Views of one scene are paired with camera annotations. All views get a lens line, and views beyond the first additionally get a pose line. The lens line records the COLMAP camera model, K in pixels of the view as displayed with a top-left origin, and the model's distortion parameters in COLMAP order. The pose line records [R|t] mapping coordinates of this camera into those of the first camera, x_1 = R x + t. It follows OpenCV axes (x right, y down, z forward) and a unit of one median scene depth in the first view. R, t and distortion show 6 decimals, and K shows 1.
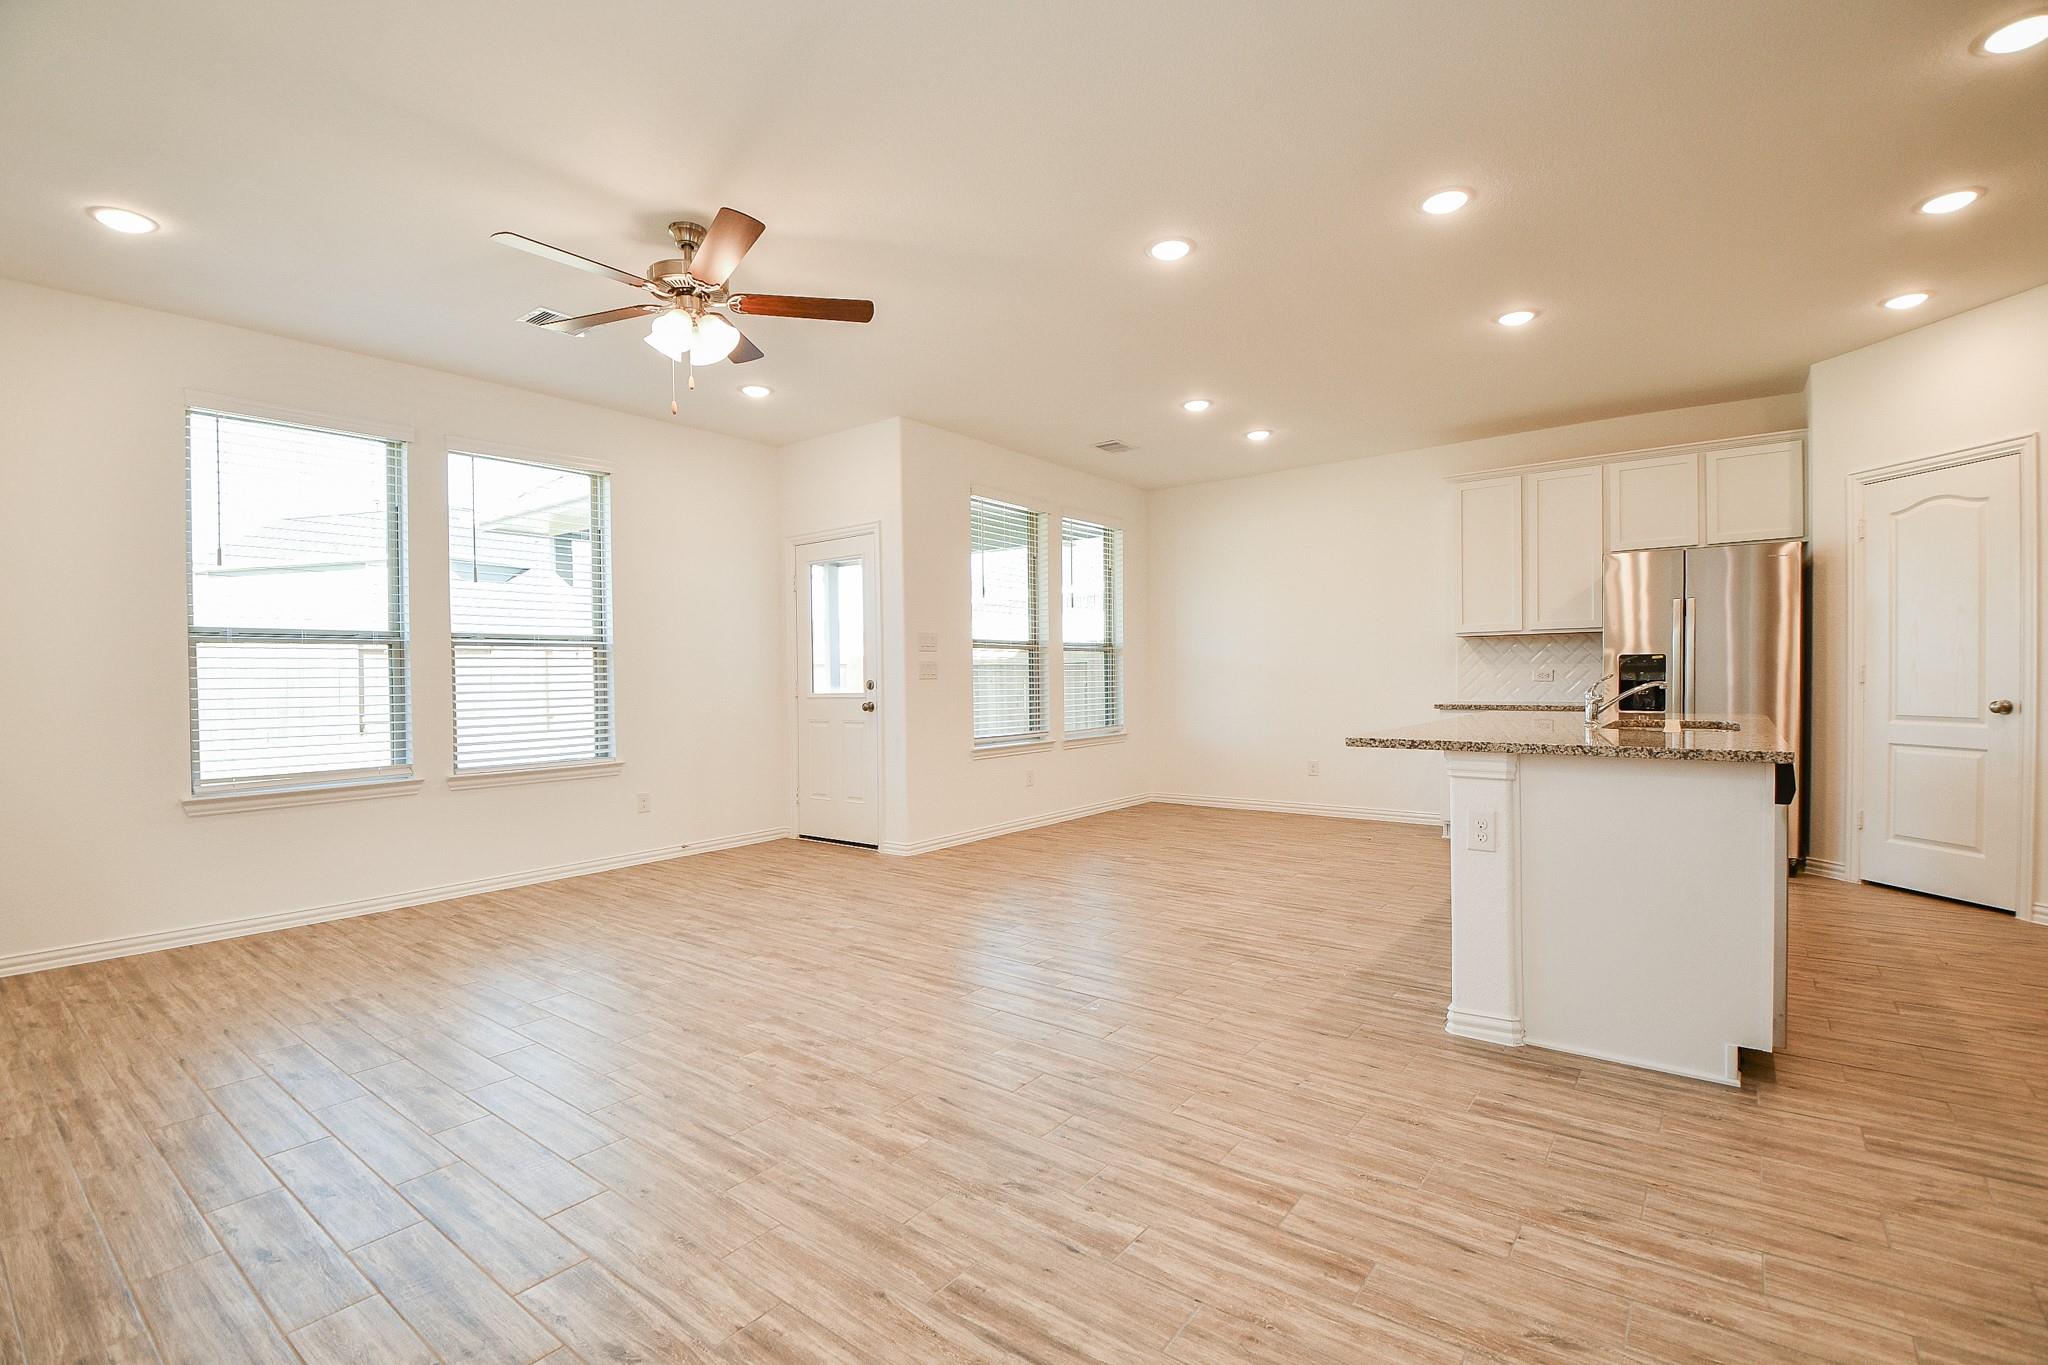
lens RADIAL K [[923.6, 0, 1017.1], [0, 923.6, 695.2], [0, 0, 1]] dist [-0.018669, -0.004552]
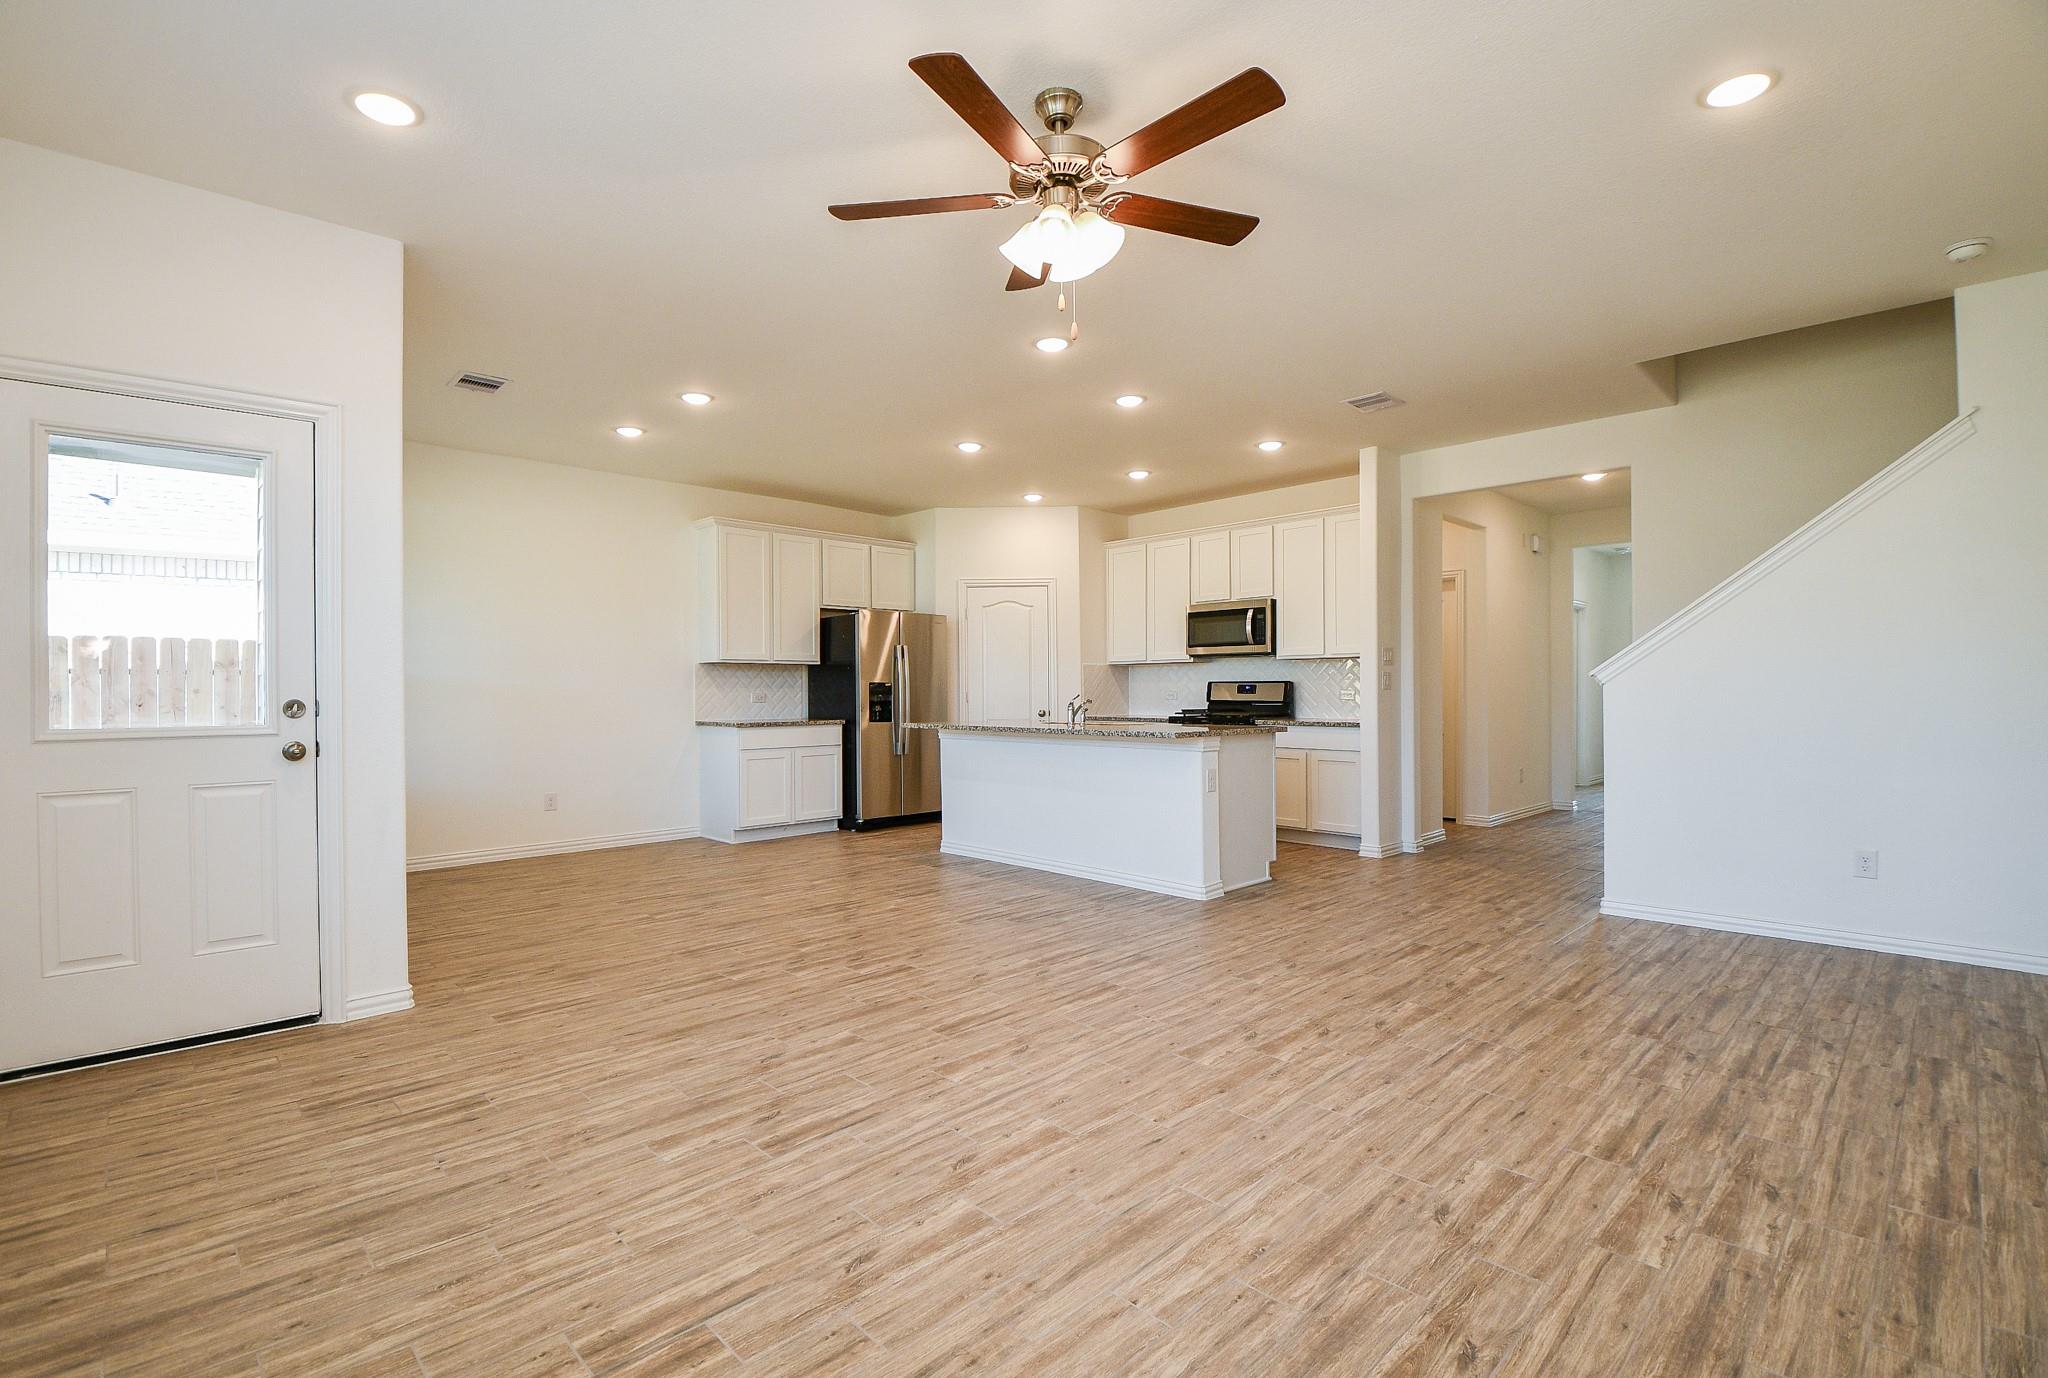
lens RADIAL K [[939.0, 0, 1003.4], [0, 939.0, 670.5], [0, 0, 1]] dist [-0.011833, -0.006890]
pose [[0.145673, 0.030856, 0.988852, -0.930053], [0.024417, 0.999097, -0.034772, -0.010248], [-0.989031, 0.029210, 0.144788, 0.766830]]
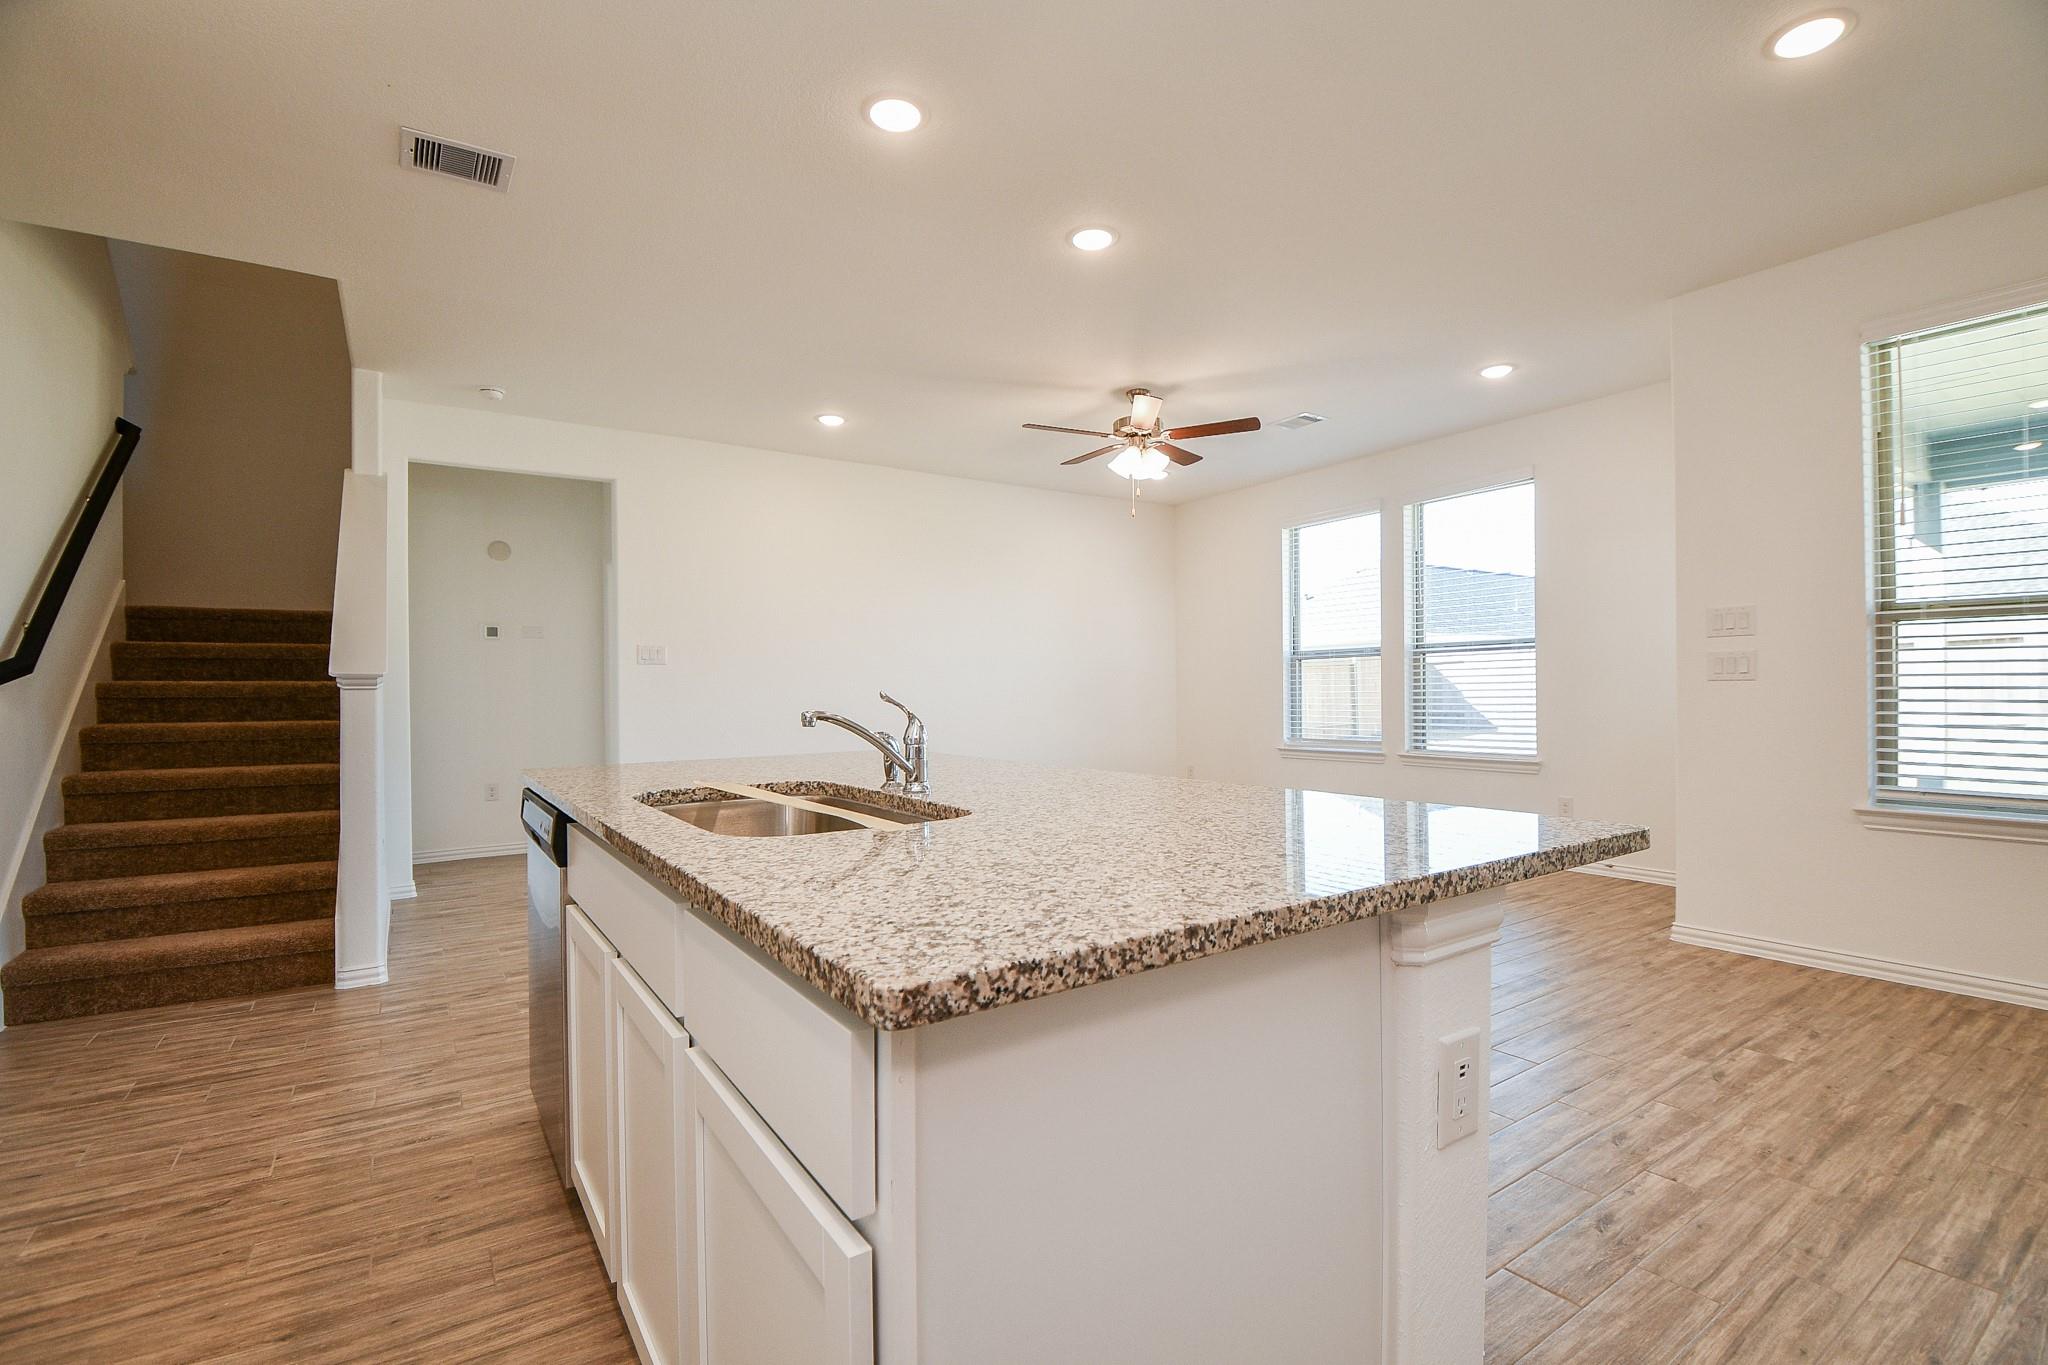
lens RADIAL K [[923.6, 0, 1010.0], [0, 923.6, 694.2], [0, 0, 1]] dist [-0.018669, -0.004552]
pose [[-0.319182, 0.016132, -0.947556, 0.963170], [-0.006696, 0.999792, 0.019277, -0.025093], [0.947670, 0.012498, -0.319007, 1.076355]]
